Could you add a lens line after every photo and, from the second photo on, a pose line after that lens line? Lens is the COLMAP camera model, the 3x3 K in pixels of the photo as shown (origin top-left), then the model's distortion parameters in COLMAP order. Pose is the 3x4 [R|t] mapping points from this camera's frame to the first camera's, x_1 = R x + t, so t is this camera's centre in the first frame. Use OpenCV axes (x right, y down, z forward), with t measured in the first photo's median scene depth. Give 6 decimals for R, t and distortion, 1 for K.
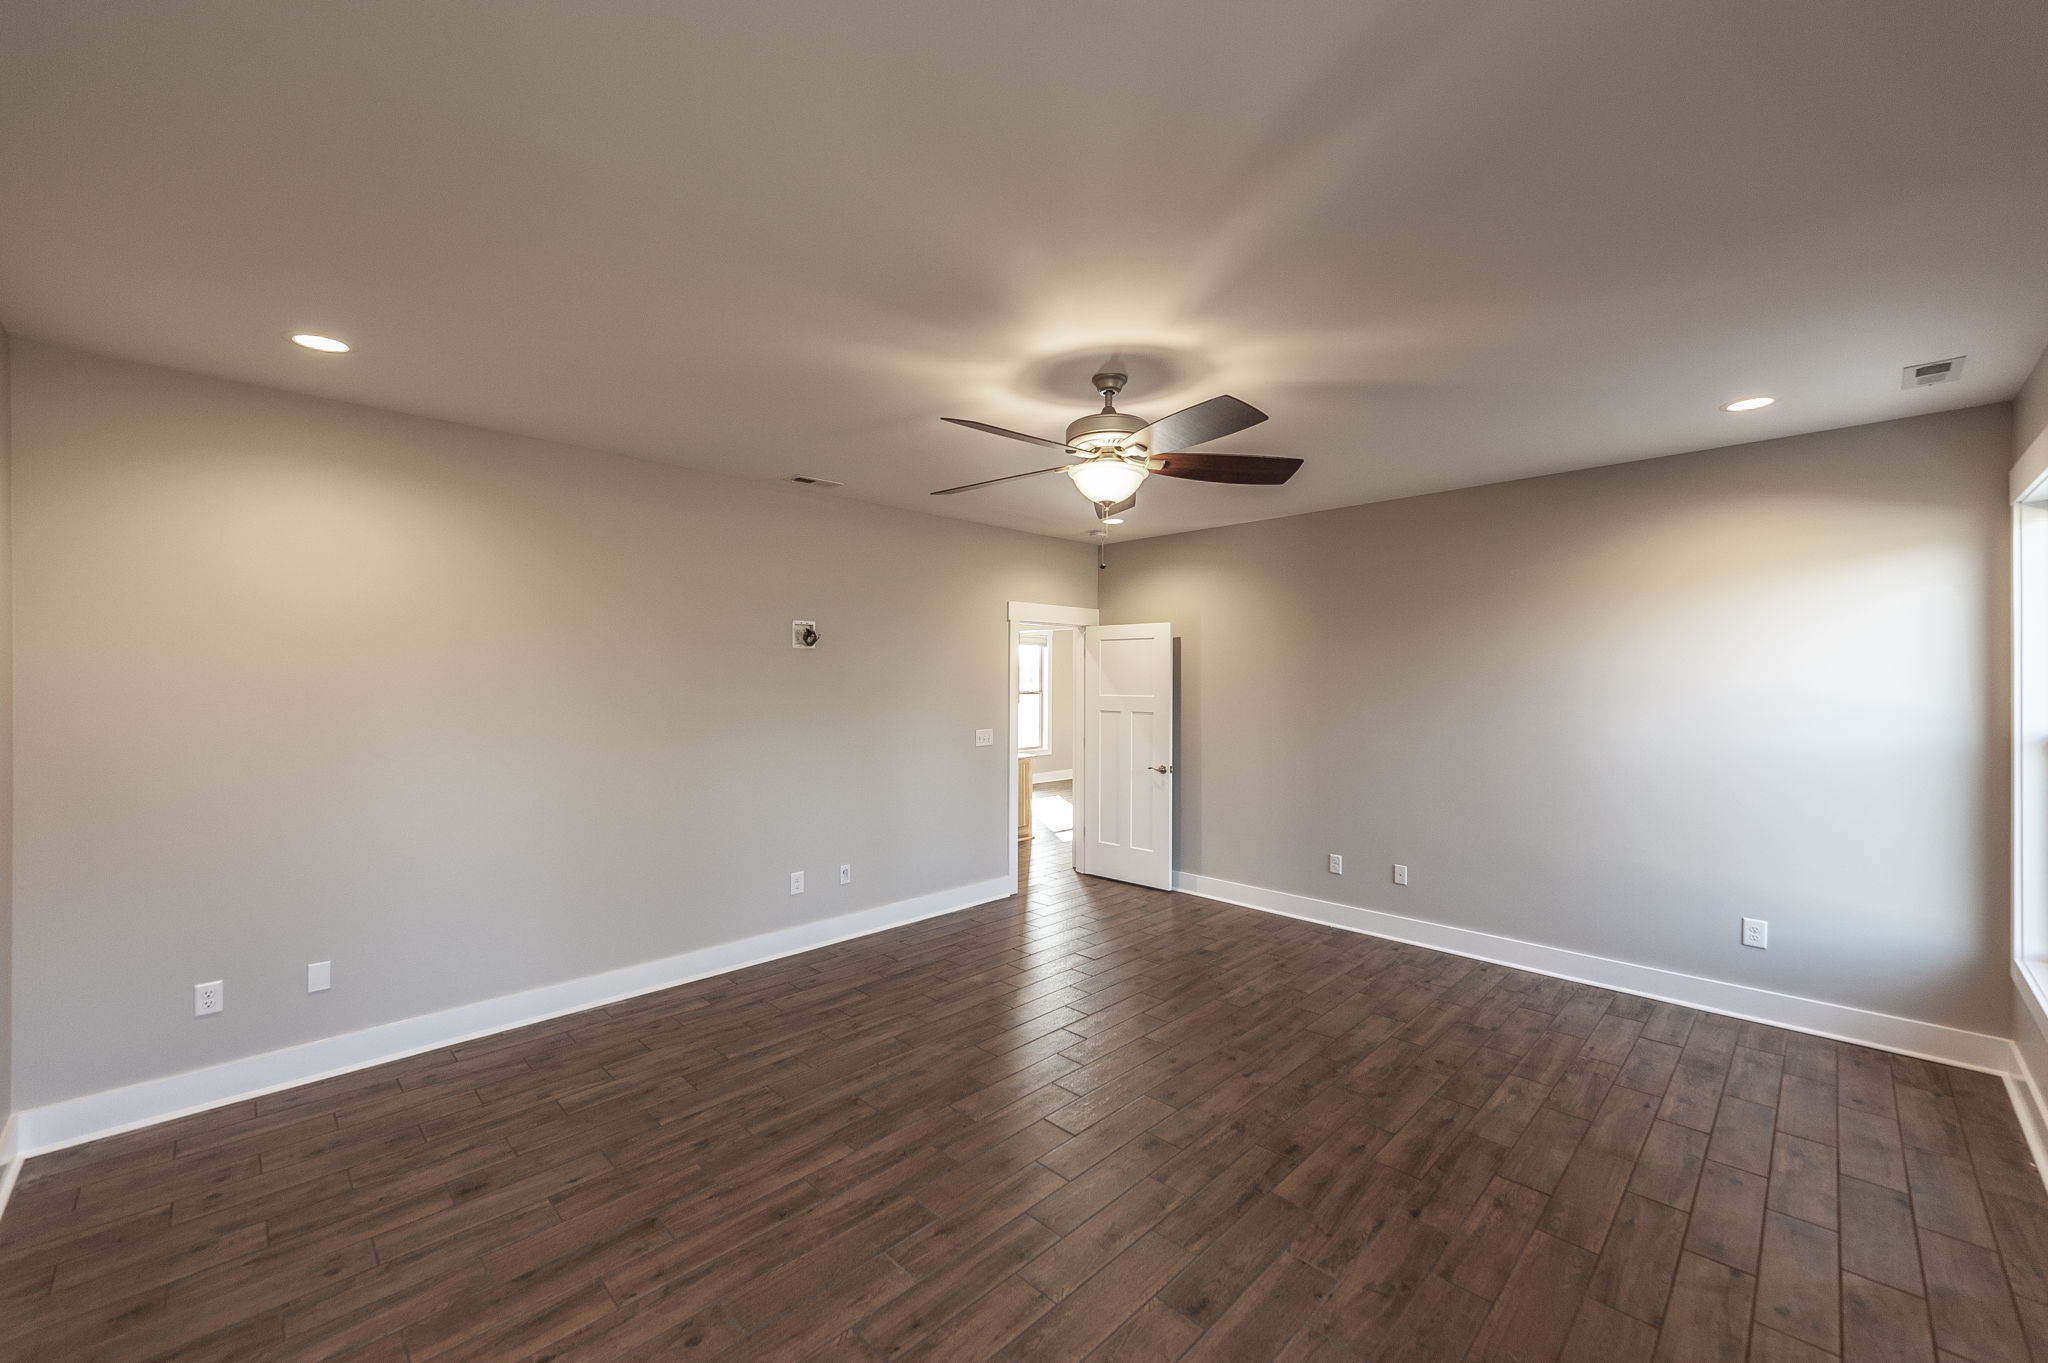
lens RADIAL K [[897.3, 0, 1021.9], [0, 897.3, 682.1], [0, 0, 1]] dist [0.009831, -0.002103]
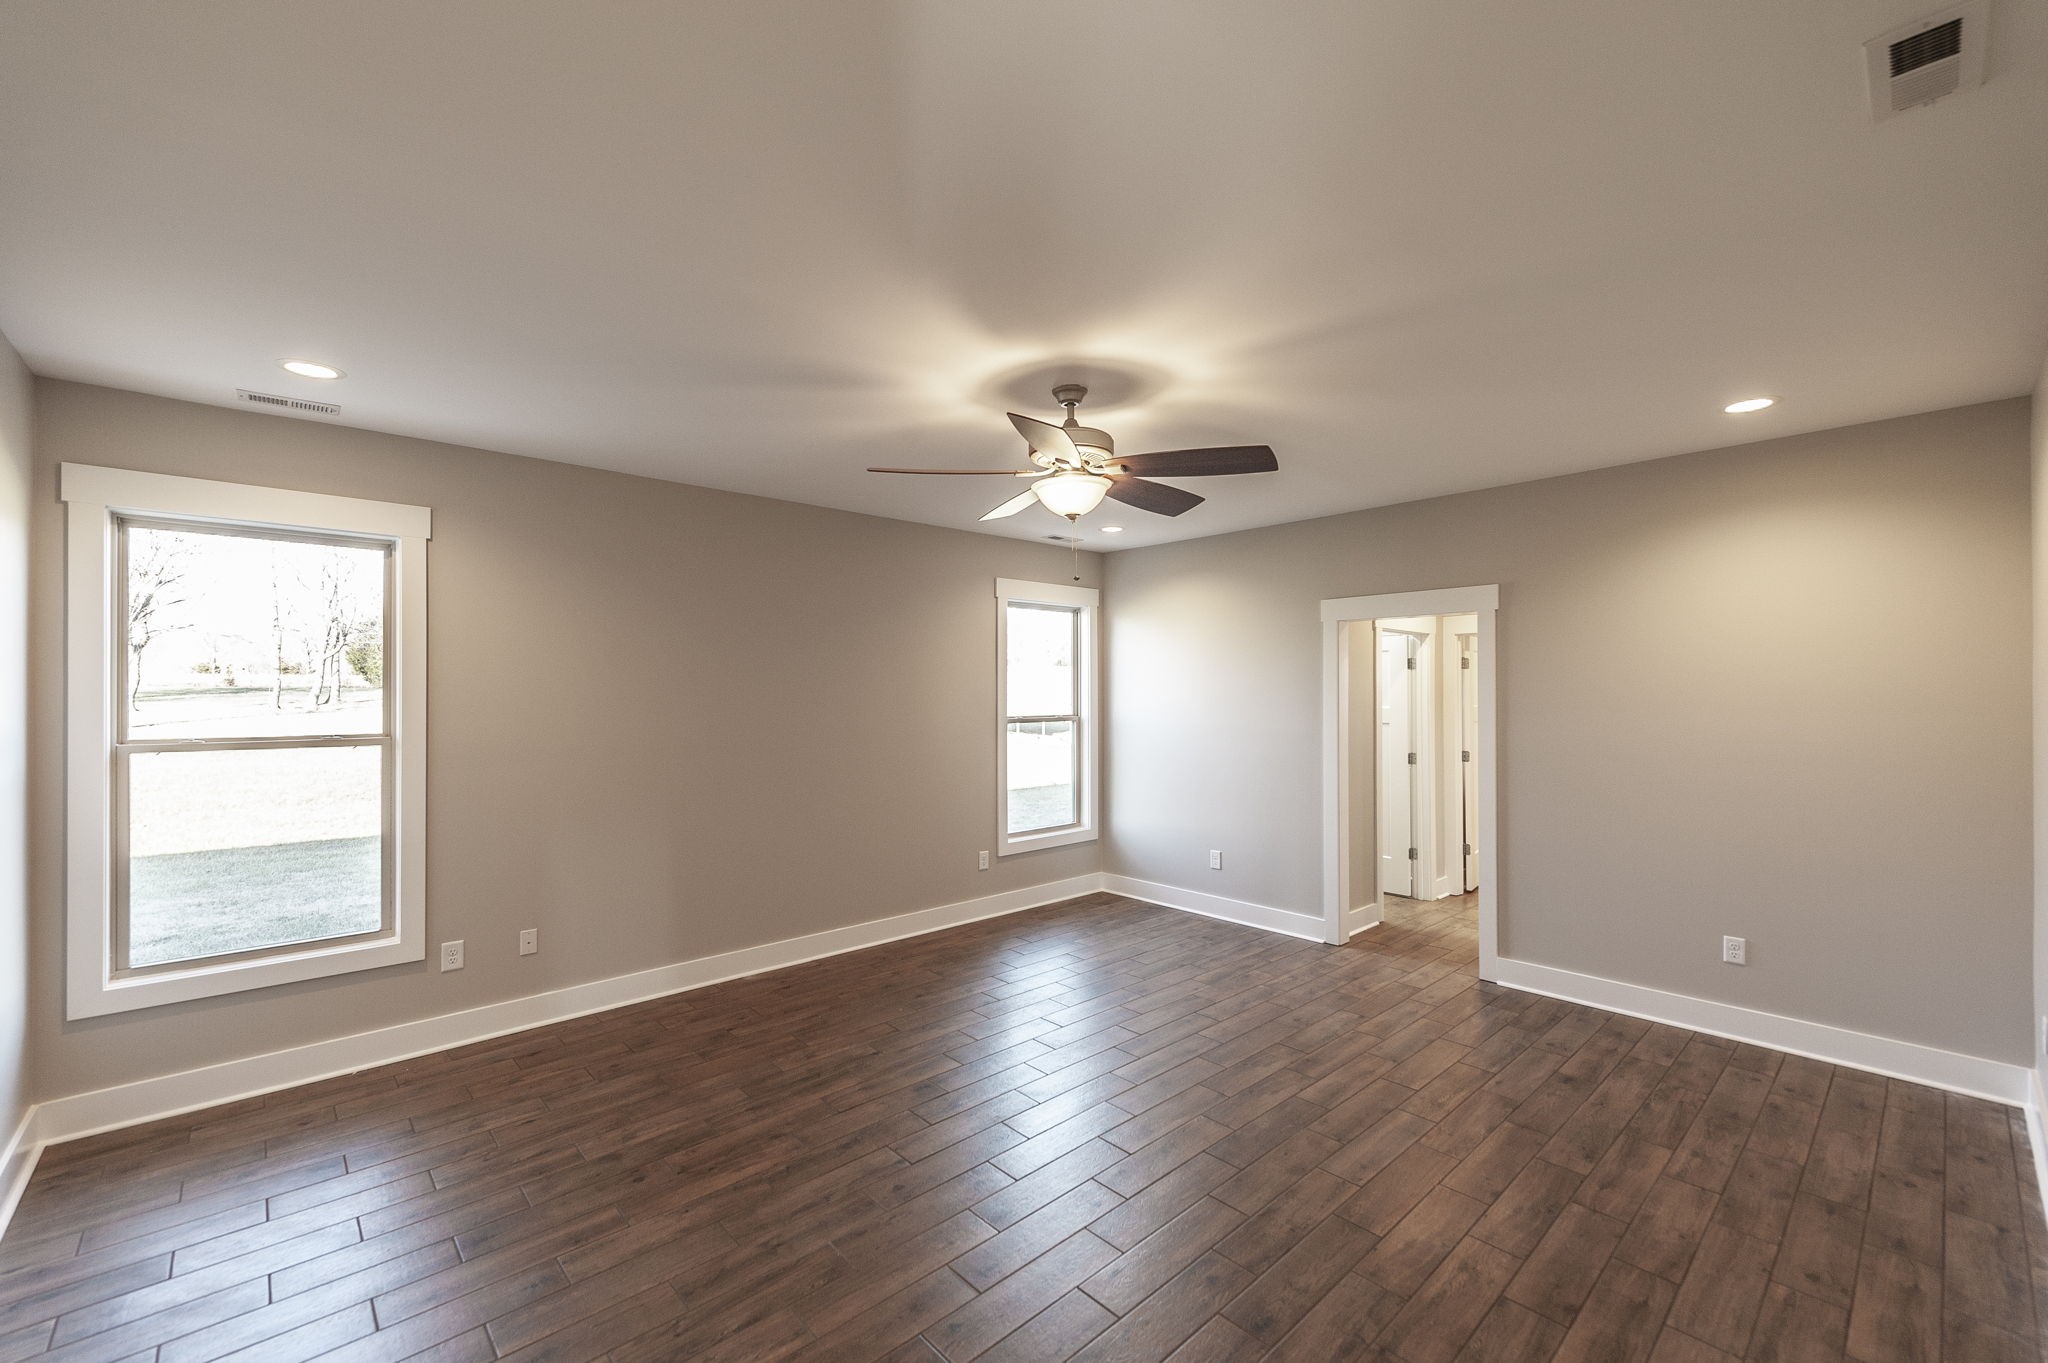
lens RADIAL K [[820.1, 0, 1012.3], [0, 820.1, 695.1], [0, 0, 1]] dist [0.011340, -0.002717]
pose [[-0.998085, 0.001297, 0.061848, 0.100522], [0.001694, 0.999978, 0.006362, -0.006421], [-0.061839, 0.006454, -0.998065, 1.835680]]
